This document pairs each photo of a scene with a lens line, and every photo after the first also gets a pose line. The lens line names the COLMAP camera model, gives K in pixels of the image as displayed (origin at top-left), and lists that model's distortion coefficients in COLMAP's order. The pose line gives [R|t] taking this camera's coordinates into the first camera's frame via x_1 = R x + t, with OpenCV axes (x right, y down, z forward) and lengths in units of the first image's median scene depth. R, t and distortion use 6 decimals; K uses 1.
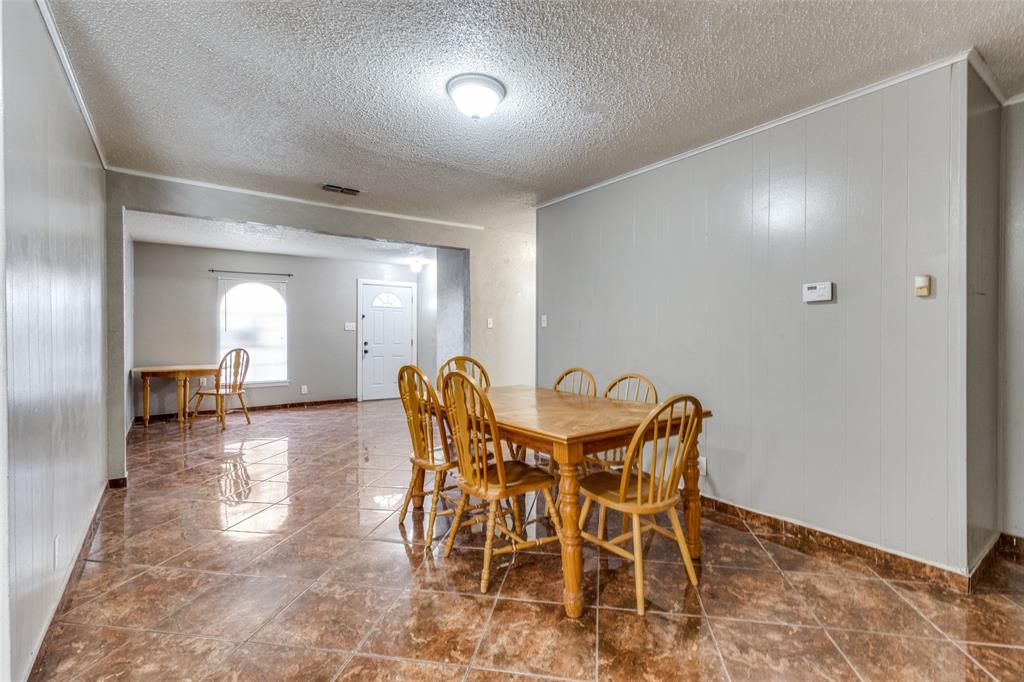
lens RADIAL K [[467.5, 0, 515.0], [0, 467.5, 341.0], [0, 0, 1]] dist [0.002884, 0.000367]
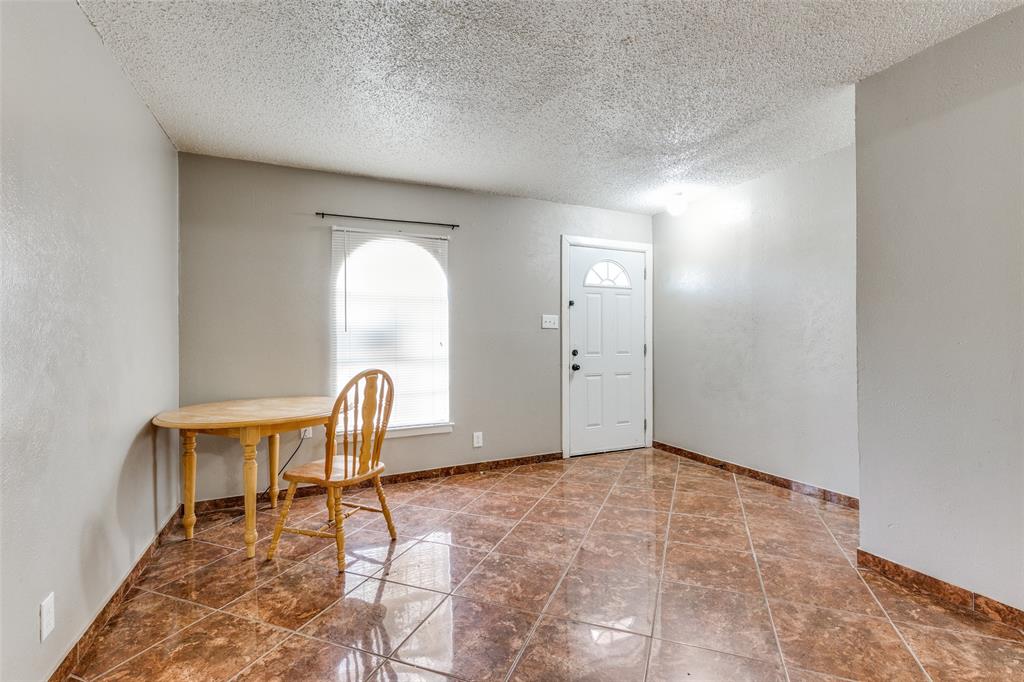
lens RADIAL K [[467.5, 0, 510.1], [0, 467.5, 338.8], [0, 0, 1]] dist [0.002884, 0.000367]
pose [[0.977188, -0.002856, -0.212358, -0.322937], [0.001350, 0.999973, -0.007239, -0.008130], [0.212372, 0.006788, 0.977165, 0.521300]]
